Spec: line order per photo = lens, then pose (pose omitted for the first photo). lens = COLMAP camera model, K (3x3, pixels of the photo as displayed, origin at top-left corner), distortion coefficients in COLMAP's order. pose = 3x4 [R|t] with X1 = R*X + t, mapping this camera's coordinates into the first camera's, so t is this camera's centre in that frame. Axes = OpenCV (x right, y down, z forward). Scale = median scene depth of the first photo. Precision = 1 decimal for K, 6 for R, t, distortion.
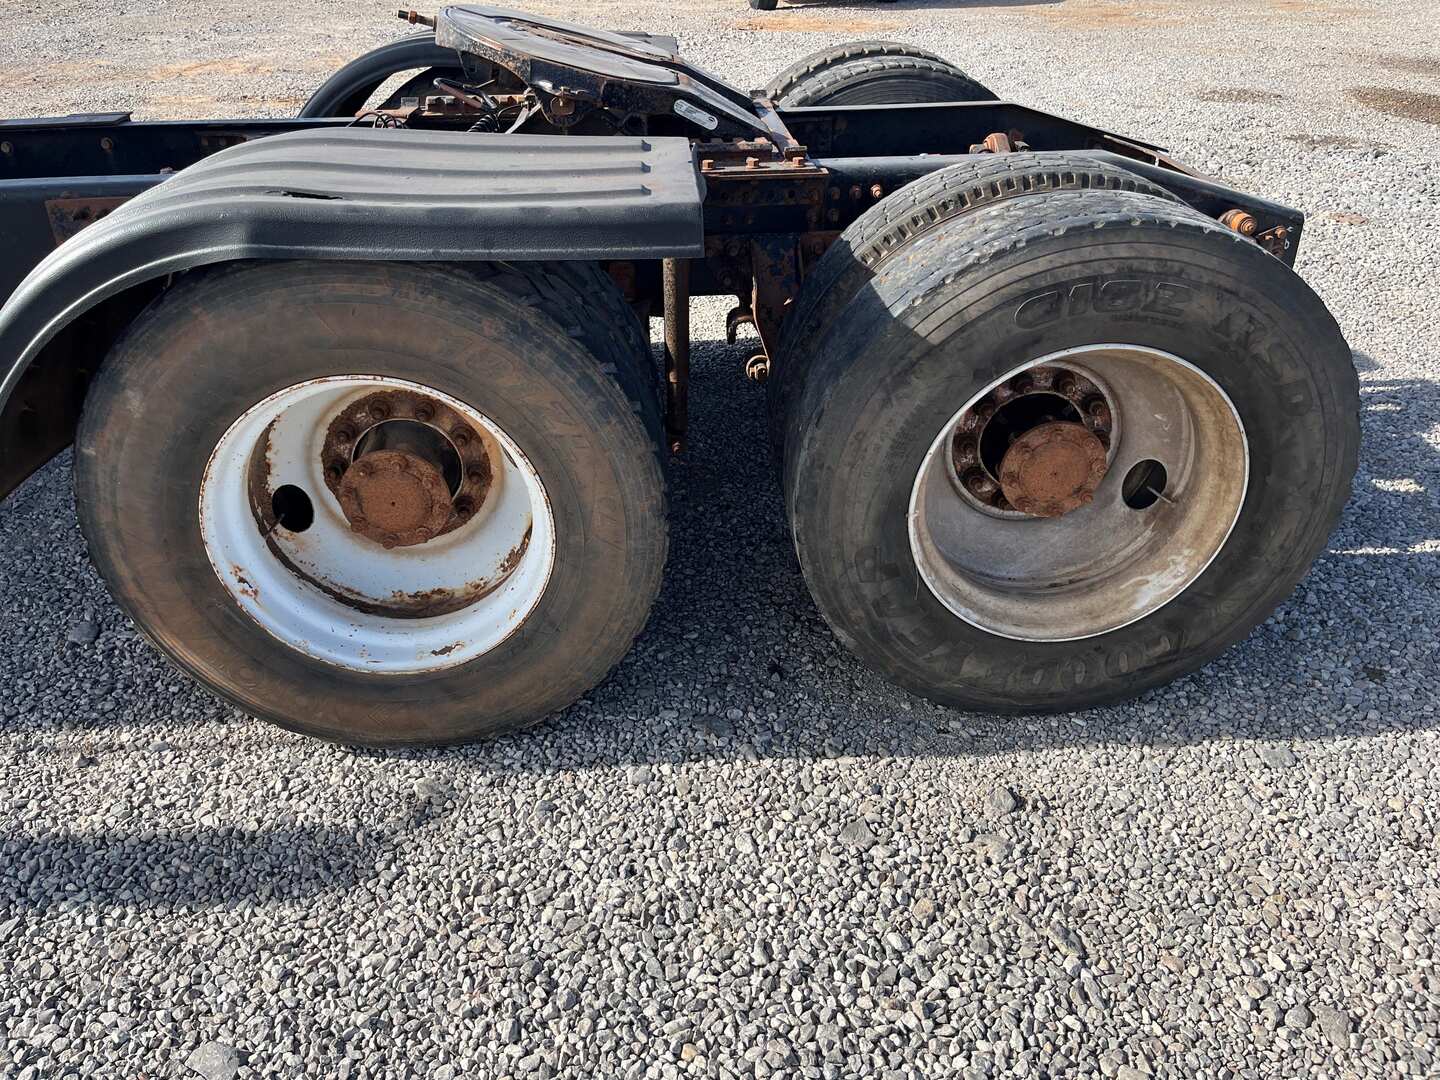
lens RADIAL K [[1086.9, 0, 713.0], [0, 1086.9, 531.7], [0, 0, 1]] dist [0.042791, -0.055160]
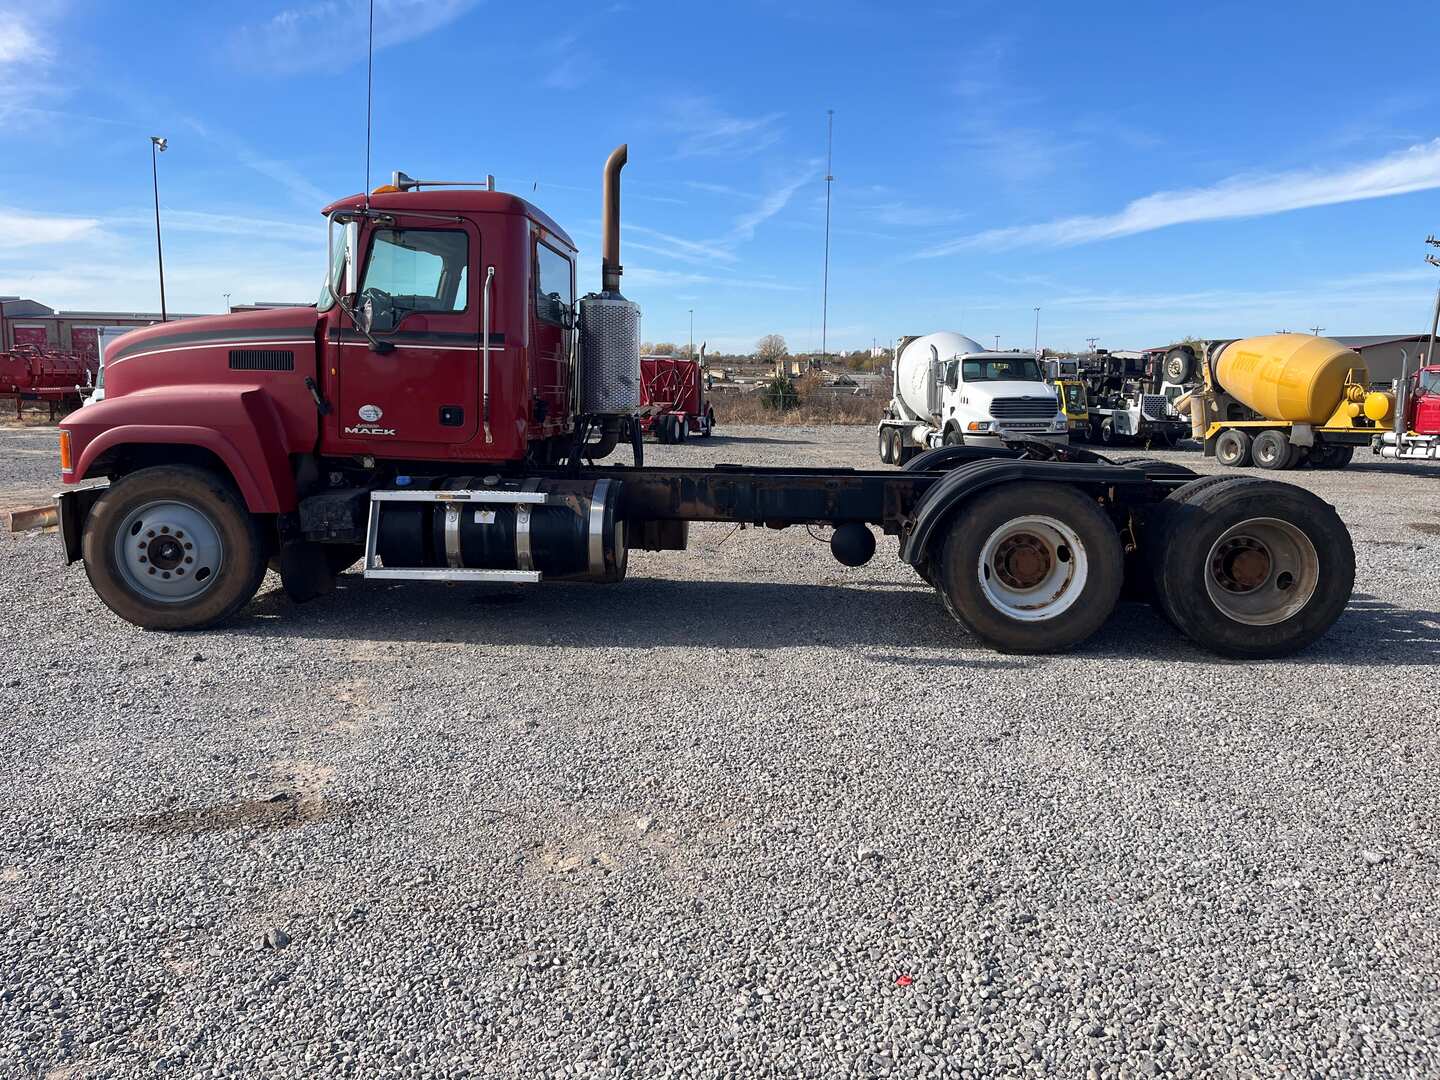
lens RADIAL K [[1086.9, 0, 720.3], [0, 1086.9, 533.5], [0, 0, 1]] dist [0.042791, -0.055160]
pose [[0.992968, 0.037819, -0.112182, -0.813402], [-0.079457, 0.915359, -0.394722, 1.178644], [0.087759, 0.400860, 0.911927, -1.931028]]
